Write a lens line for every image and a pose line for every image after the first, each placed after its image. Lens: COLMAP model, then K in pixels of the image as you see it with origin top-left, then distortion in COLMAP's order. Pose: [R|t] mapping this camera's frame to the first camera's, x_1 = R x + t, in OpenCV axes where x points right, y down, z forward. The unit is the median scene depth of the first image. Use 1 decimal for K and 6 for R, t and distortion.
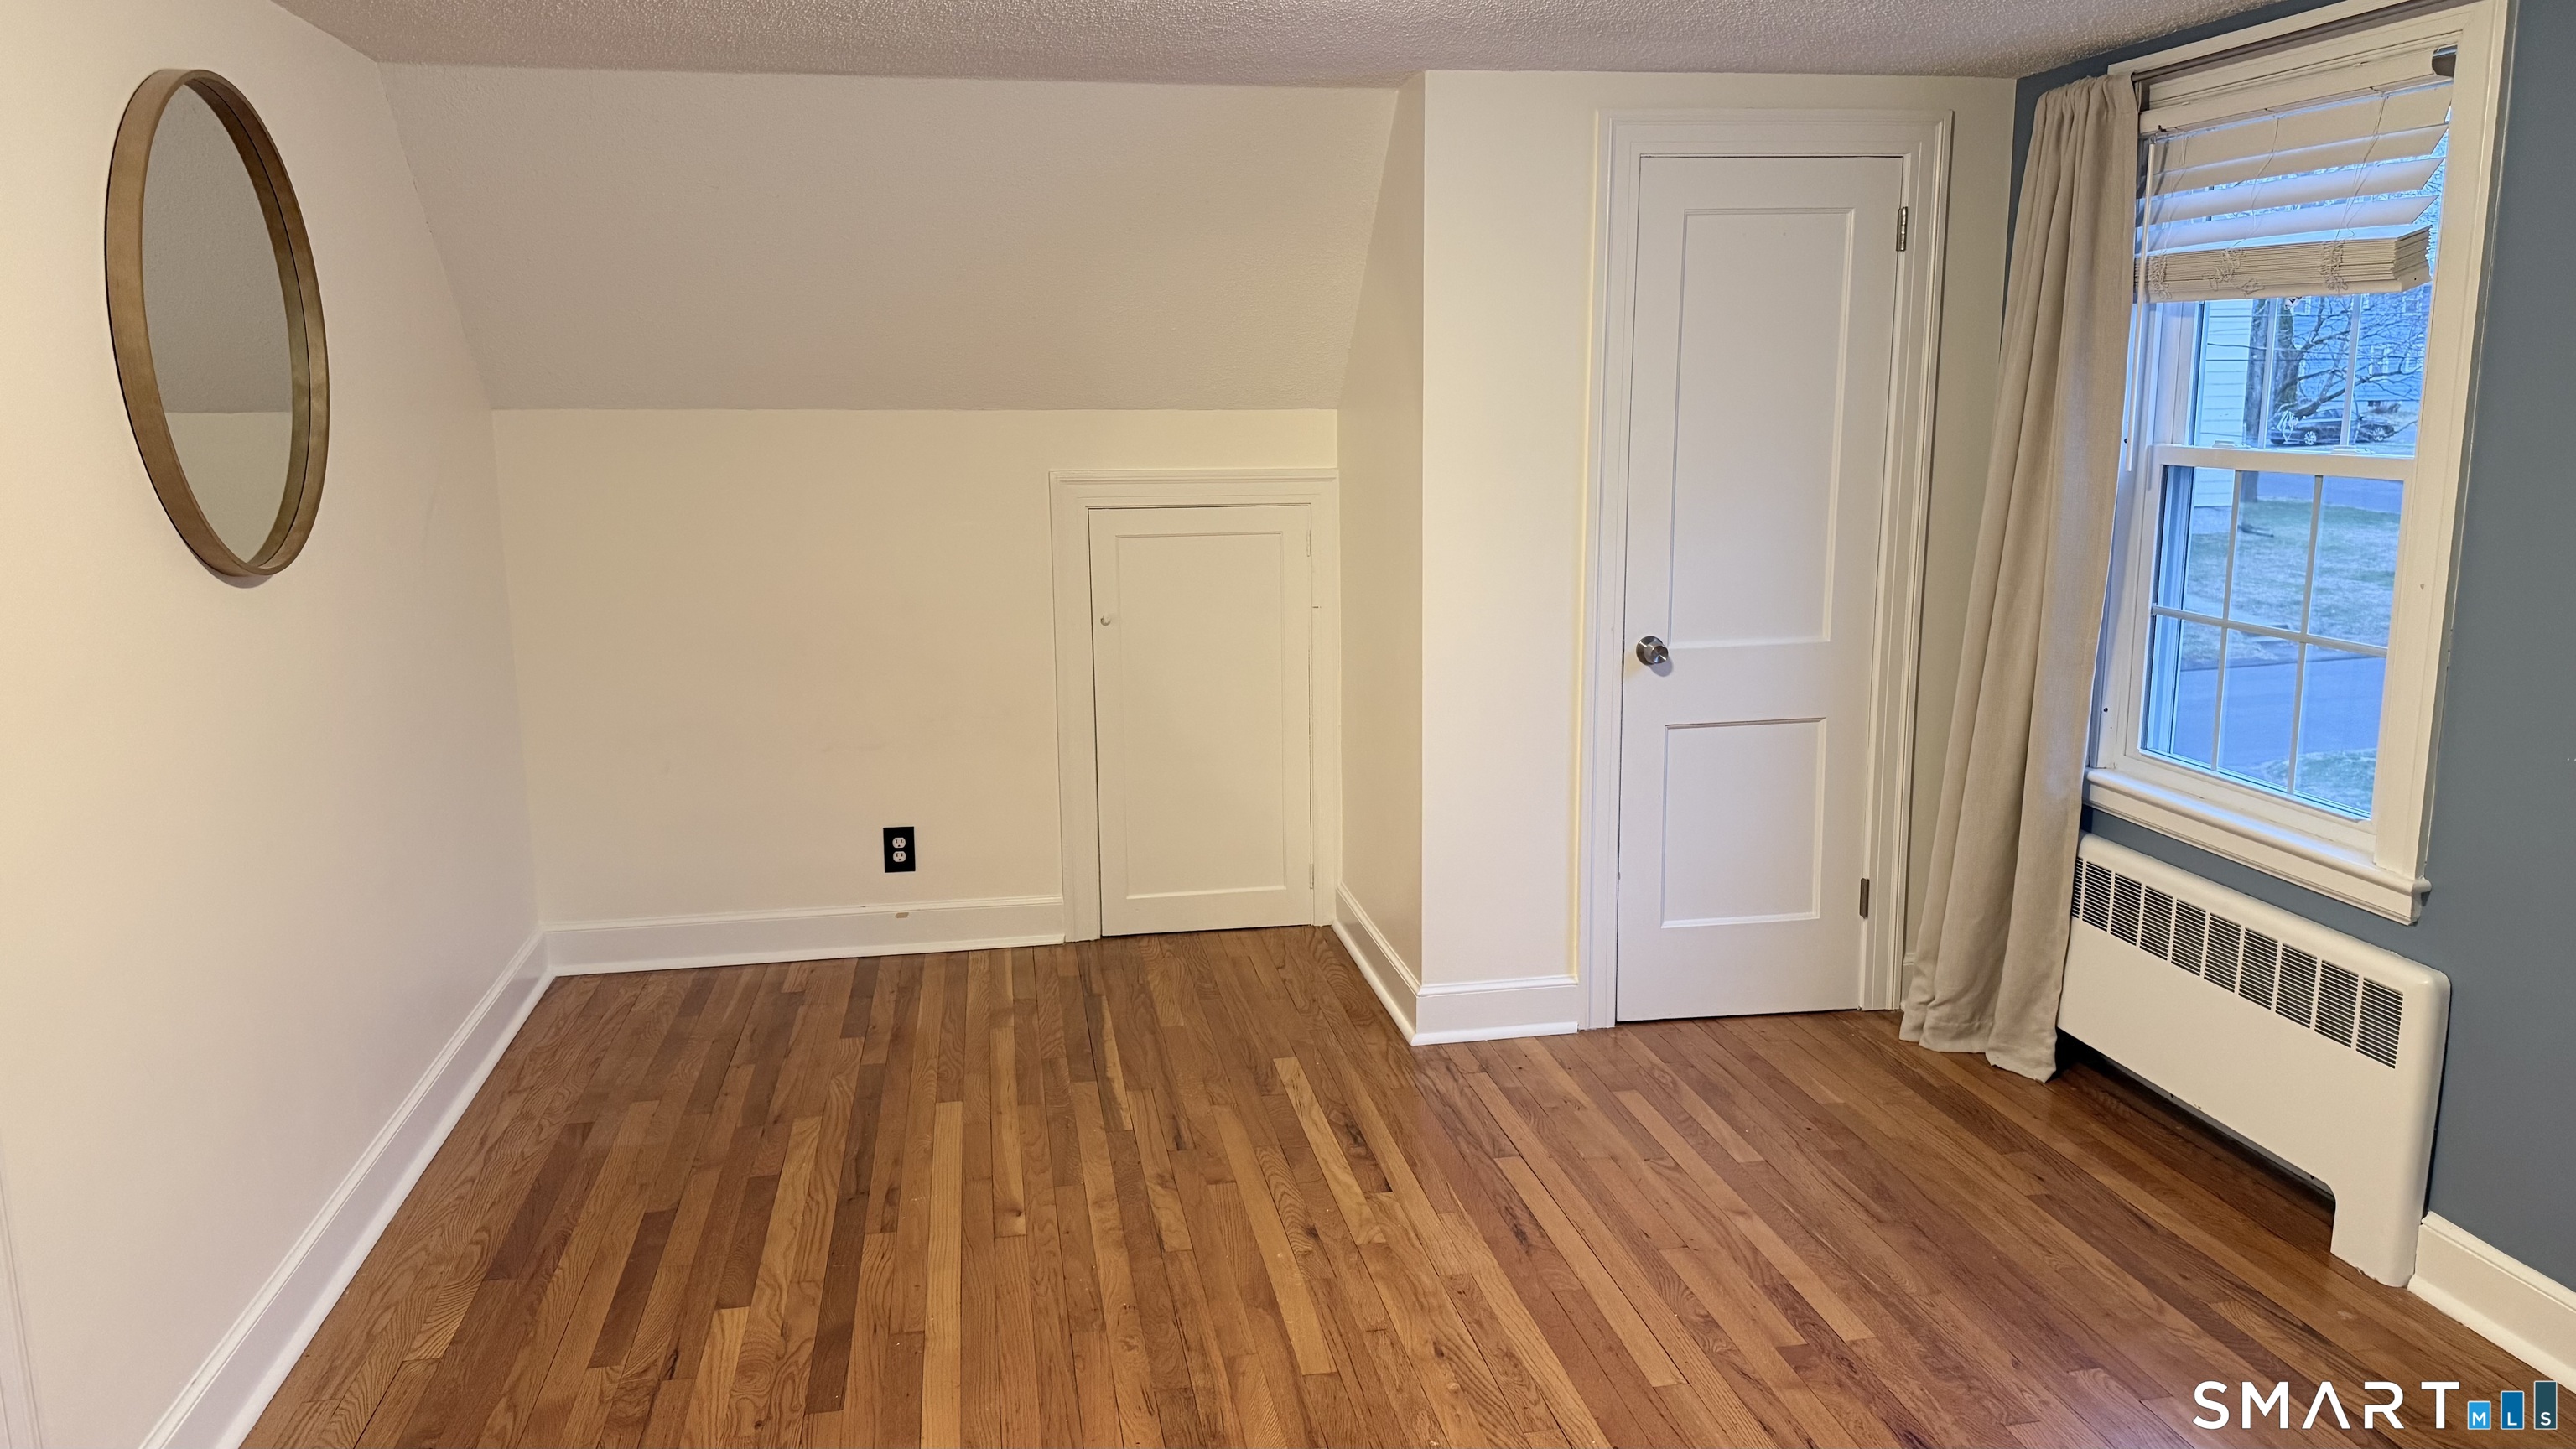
lens RADIAL K [[1808.5, 0, 1294.7], [0, 1808.5, 725.3], [0, 0, 1]] dist [0.159620, -0.217284]
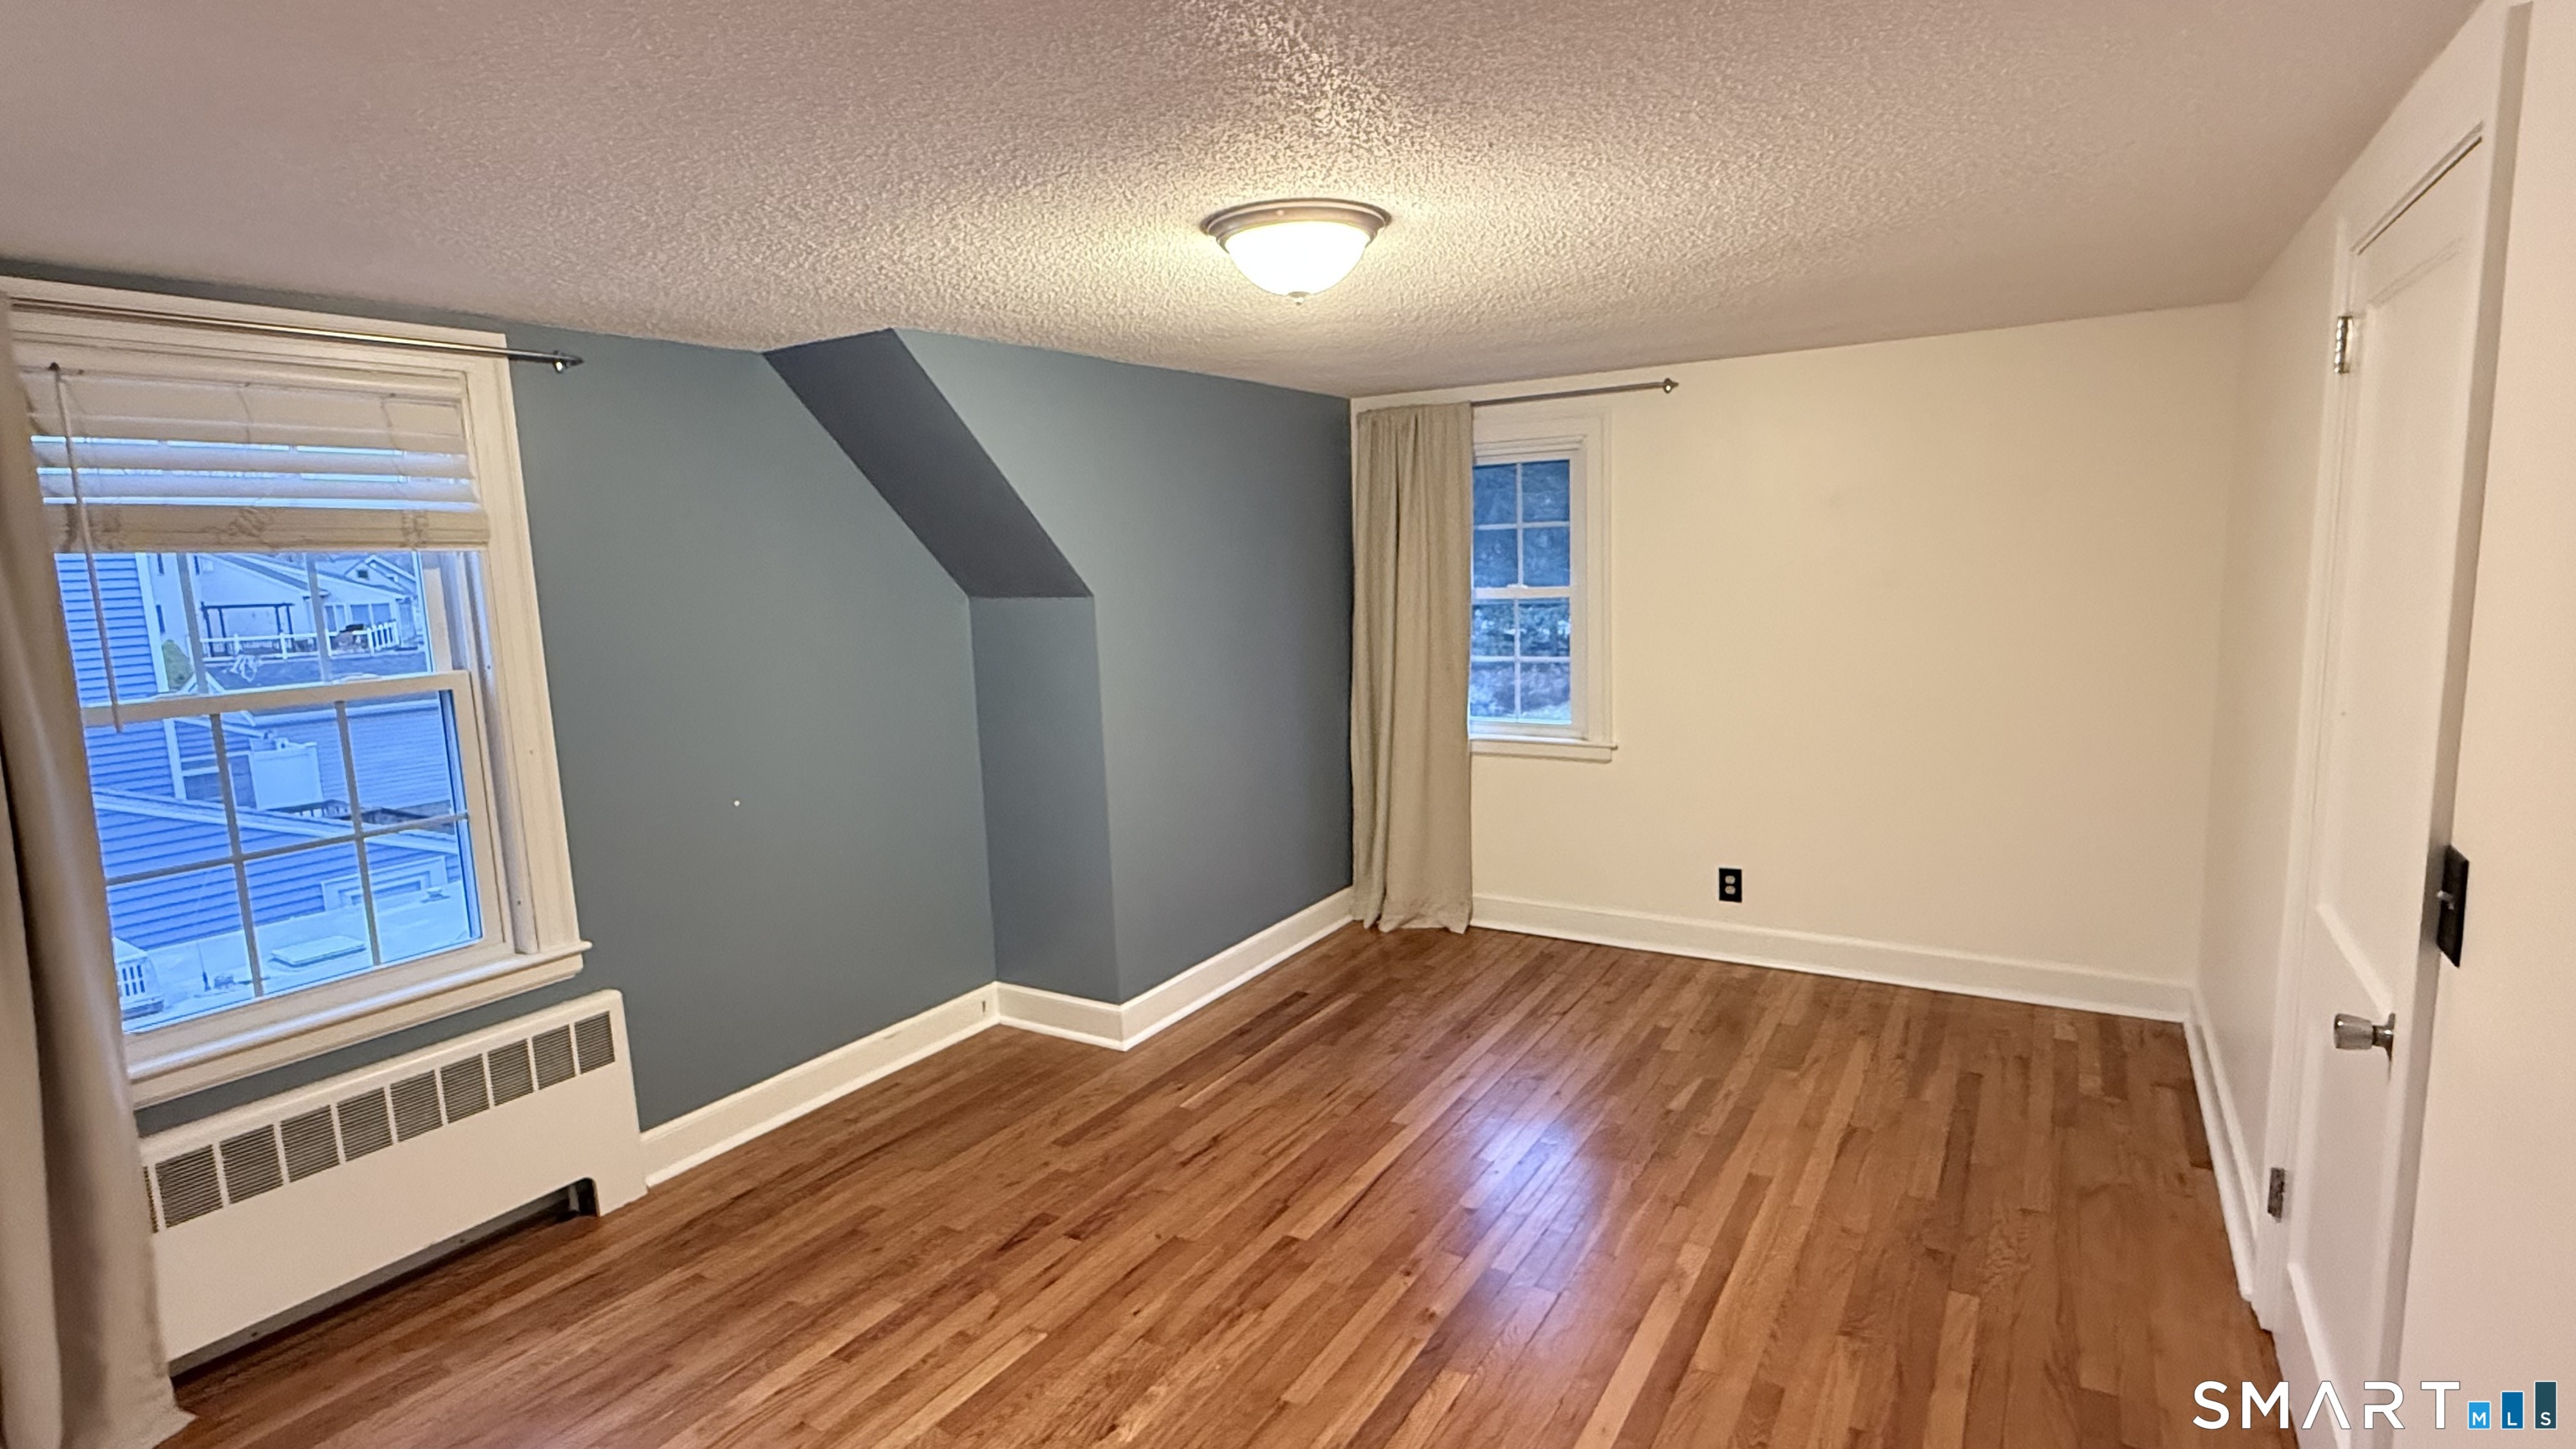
lens RADIAL K [[1256.2, 0, 1288.0], [0, 1256.2, 724.5], [0, 0, 1]] dist [0.043107, 0.000077]
pose [[-0.740576, -0.055785, 0.669653, -0.467215], [0.167738, 0.949655, 0.264613, -0.245529], [-0.650700, 0.308292, -0.693935, 1.227718]]
